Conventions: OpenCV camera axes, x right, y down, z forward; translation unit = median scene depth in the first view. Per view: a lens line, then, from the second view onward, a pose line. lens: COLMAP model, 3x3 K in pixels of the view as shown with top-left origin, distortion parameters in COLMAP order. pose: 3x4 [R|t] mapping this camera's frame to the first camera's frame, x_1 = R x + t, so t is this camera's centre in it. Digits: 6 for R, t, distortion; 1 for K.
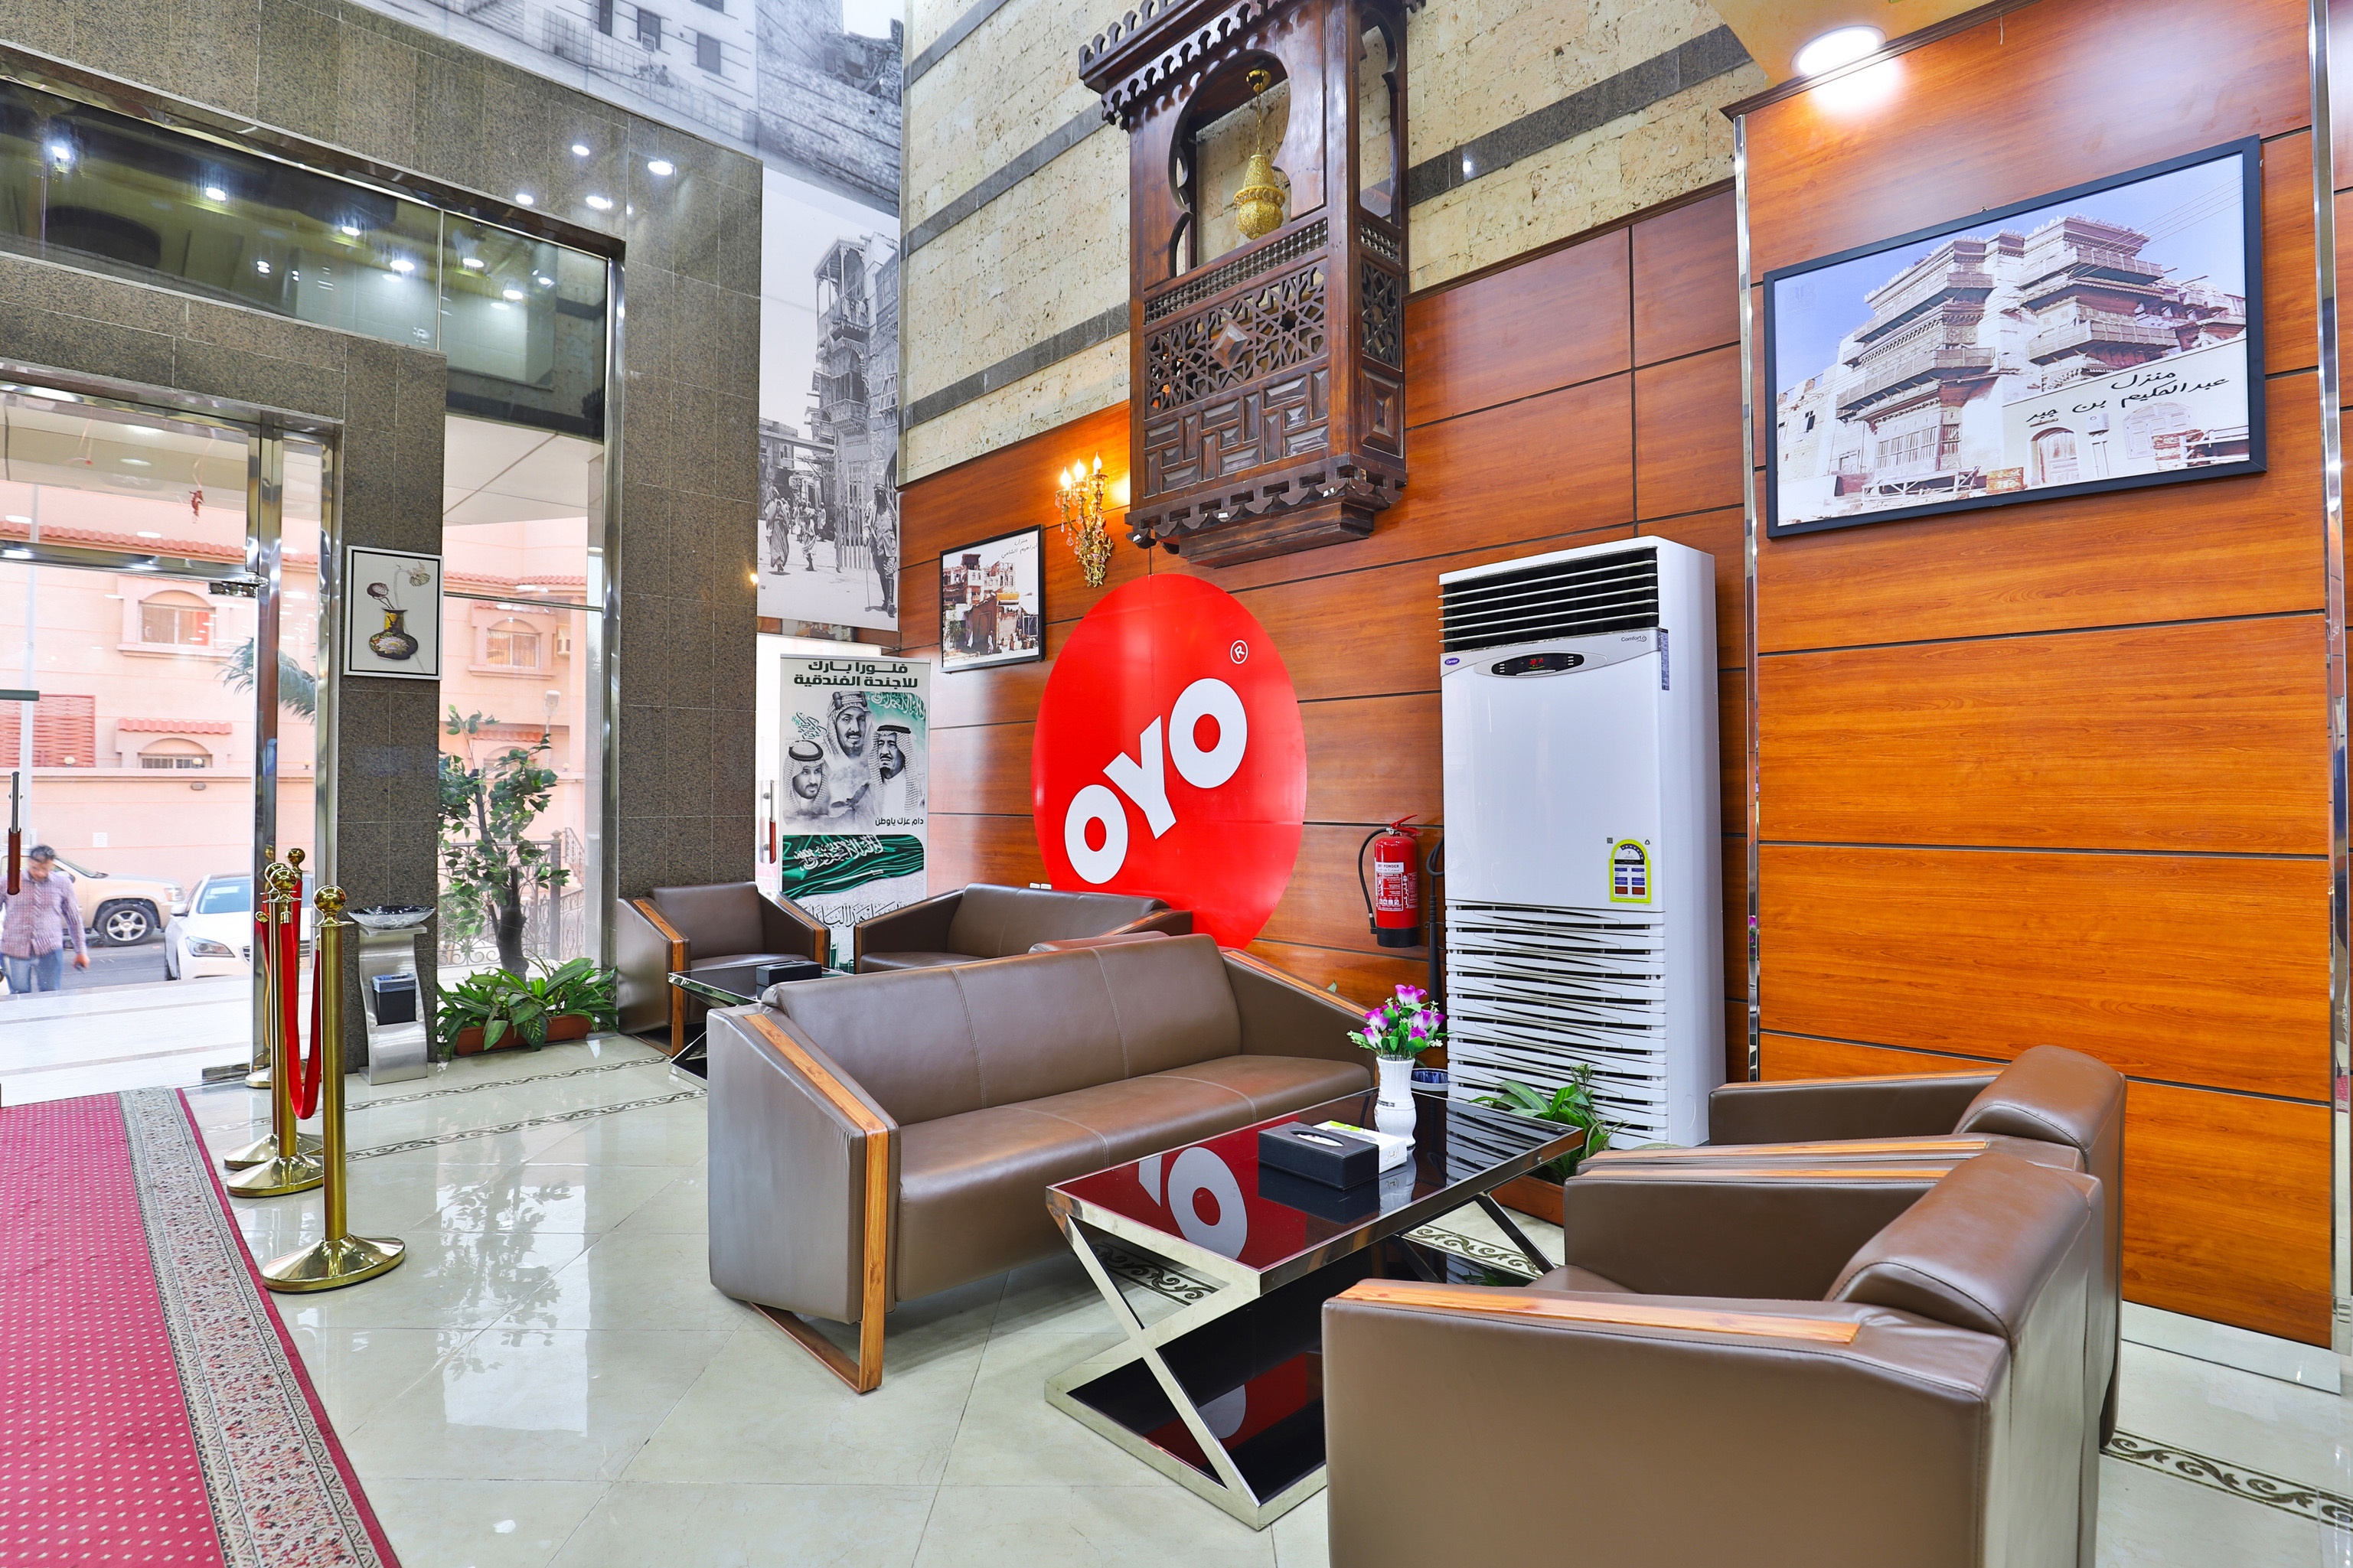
lens RADIAL K [[1143.7, 0, 1177.3], [0, 1143.7, 774.9], [0, 0, 1]] dist [-0.036777, 0.005852]
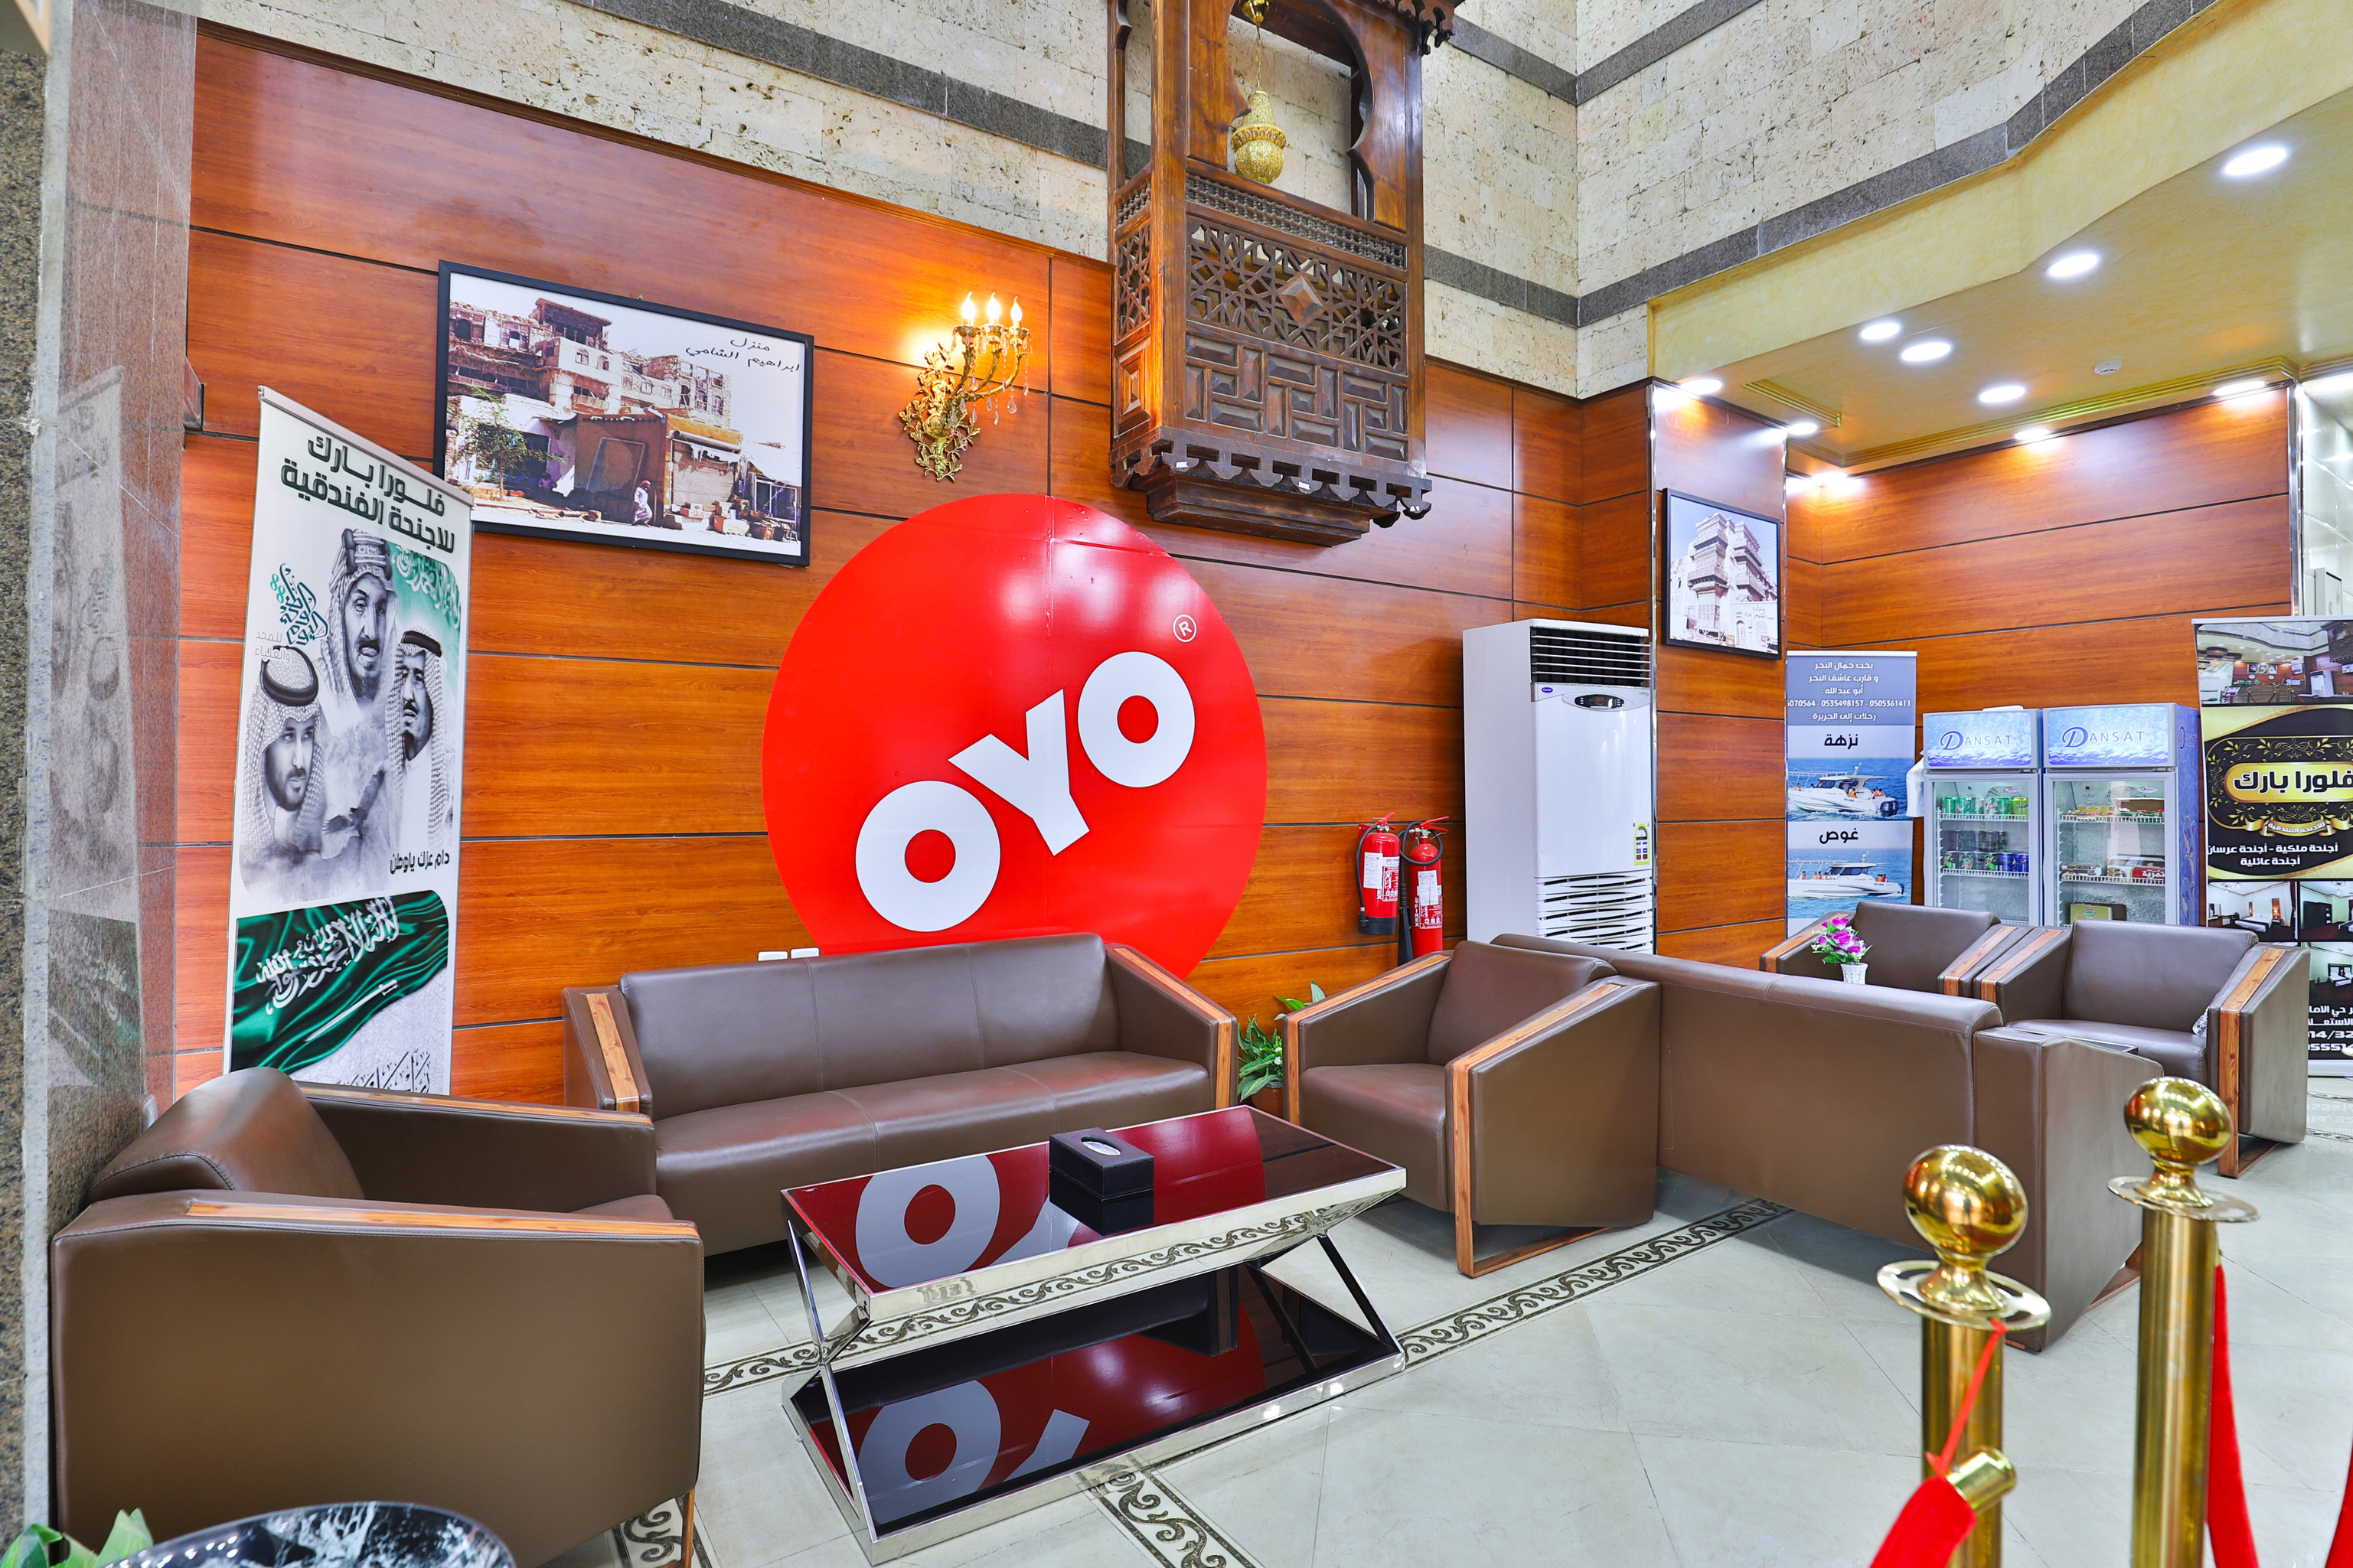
lens RADIAL K [[1143.7, 0, 1175.0], [0, 1143.7, 774.1], [0, 0, 1]] dist [-0.036777, 0.005852]
pose [[0.195124, 0.013202, 0.980690, -0.995628], [-0.017557, 0.999796, -0.009966, 0.013098], [-0.980621, -0.015273, 0.195316, 1.063875]]
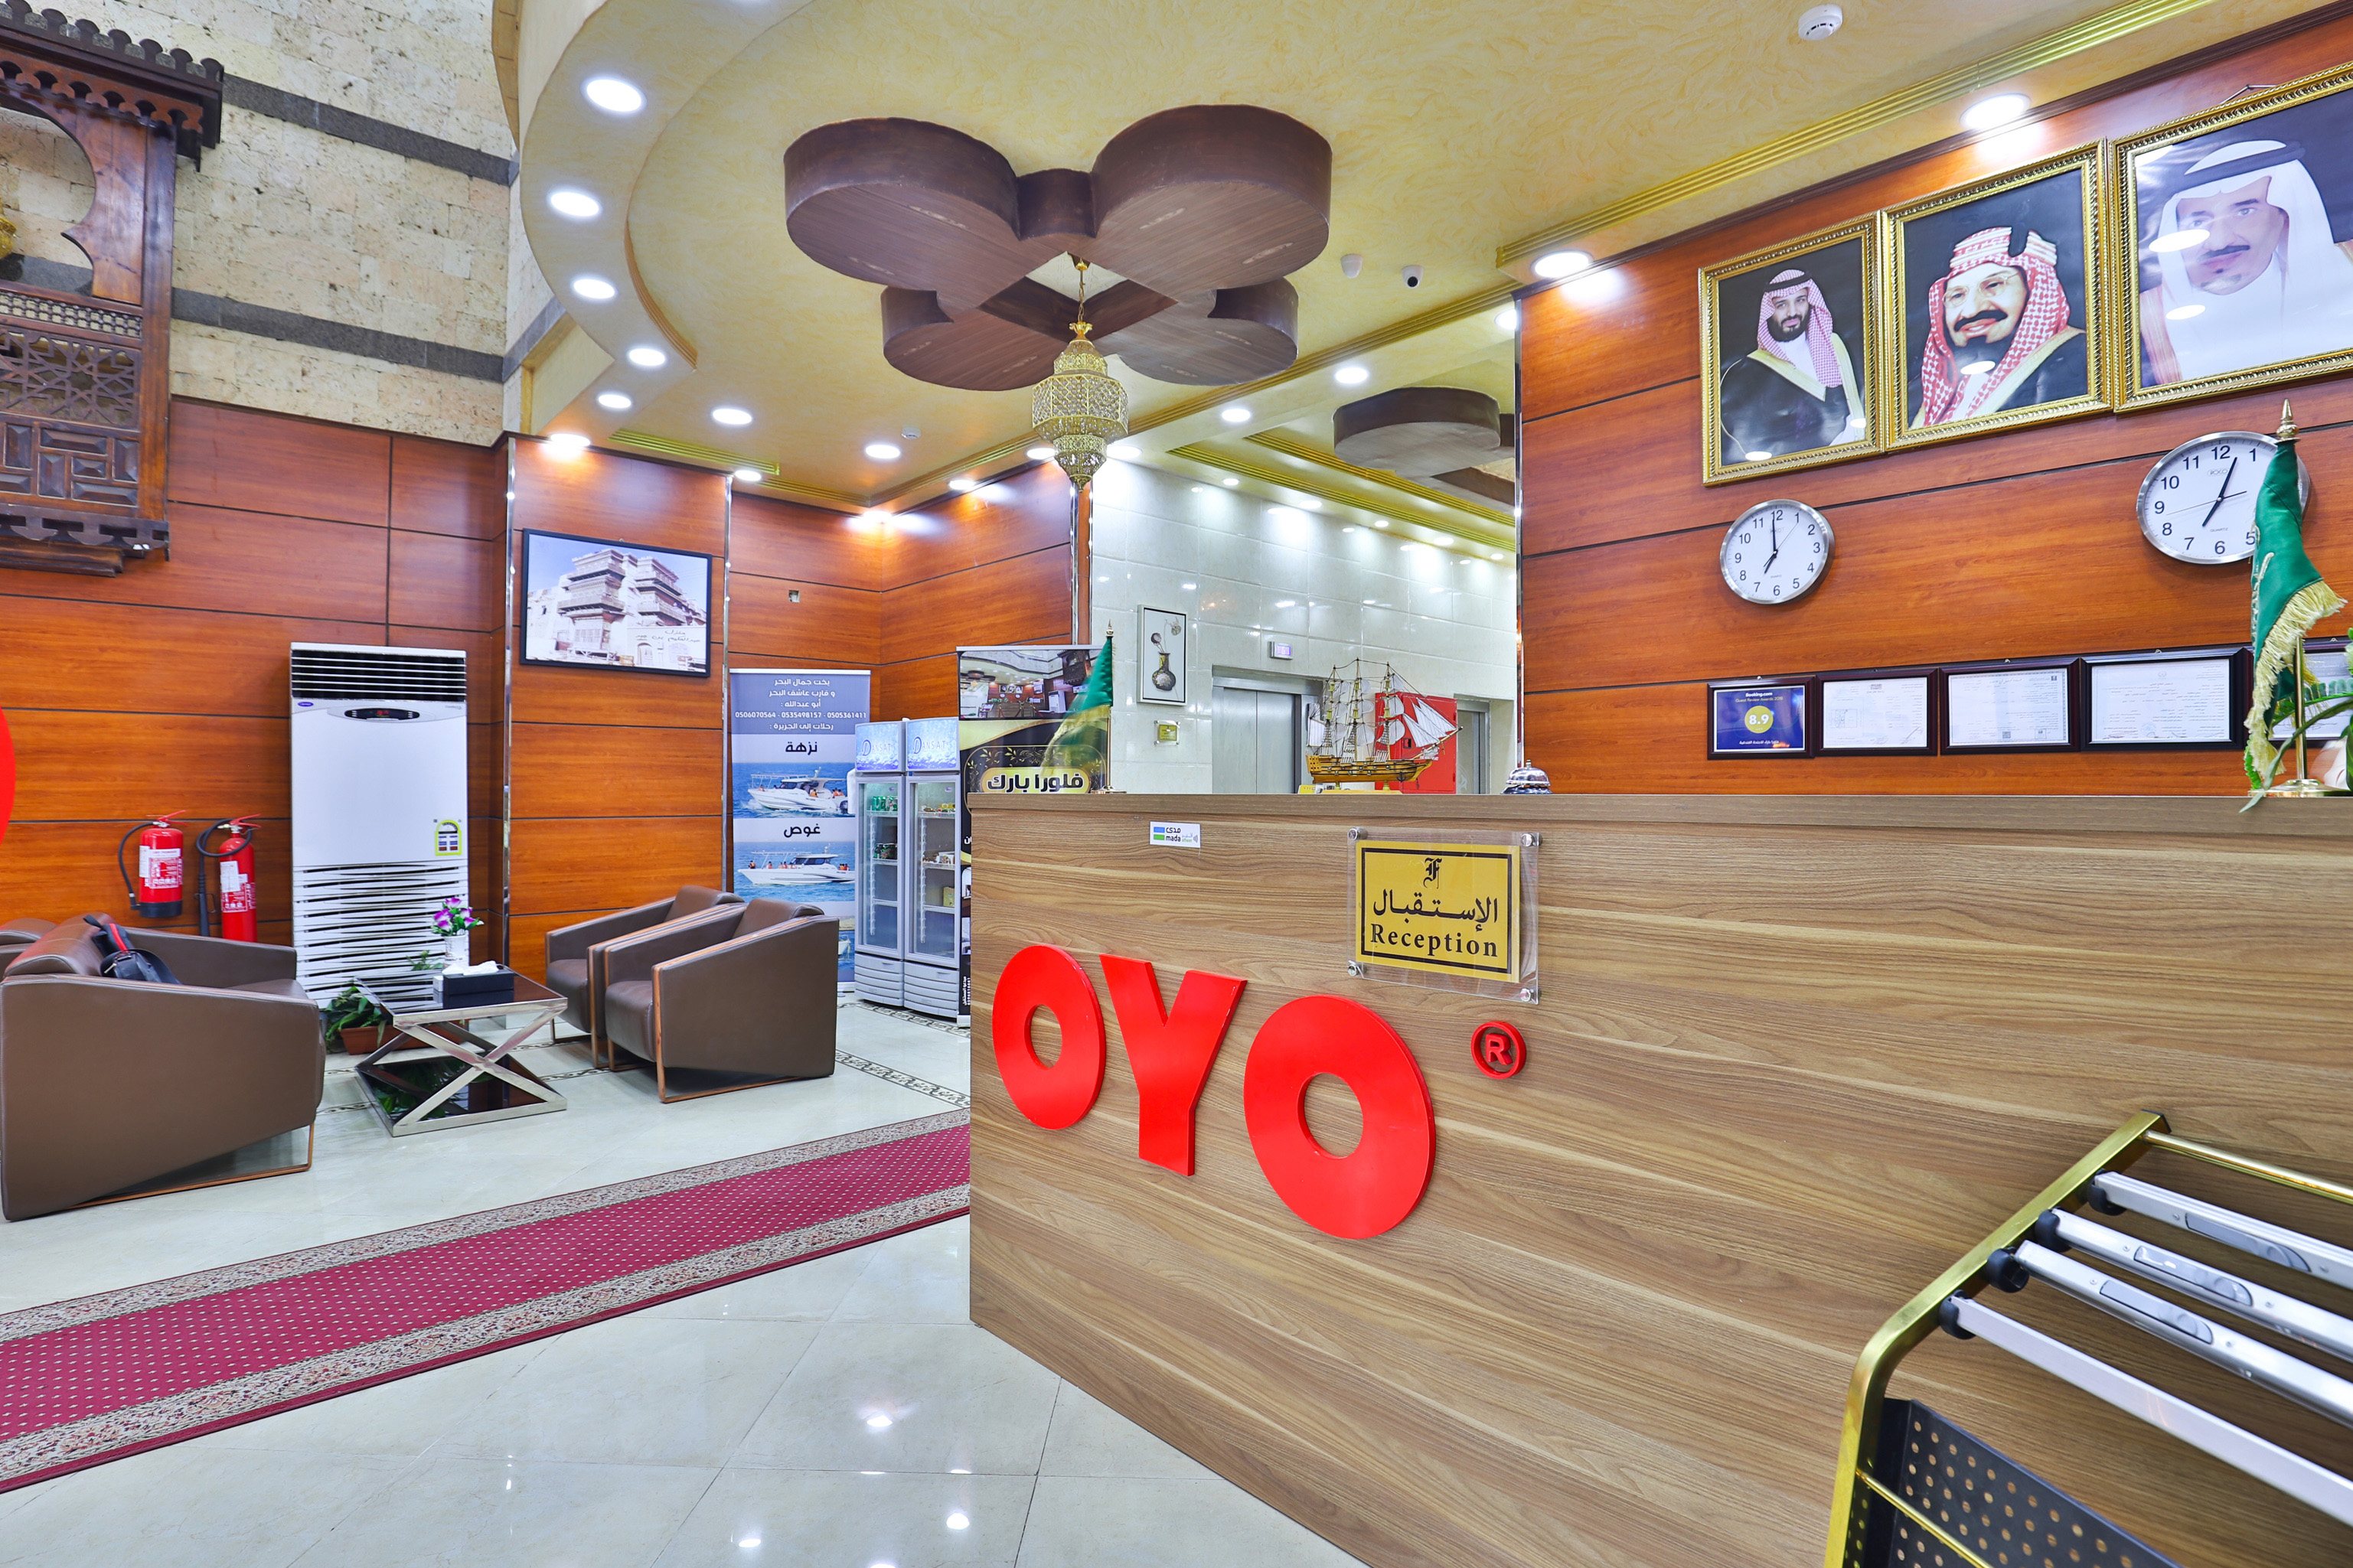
lens RADIAL K [[1143.7, 0, 1173.1], [0, 1143.7, 773.9], [0, 0, 1]] dist [-0.036777, 0.005852]
pose [[0.038877, 0.014748, 0.999135, -1.064426], [-0.015648, 0.999777, -0.014149, -0.006128], [-0.999121, -0.015085, 0.039099, -0.160386]]
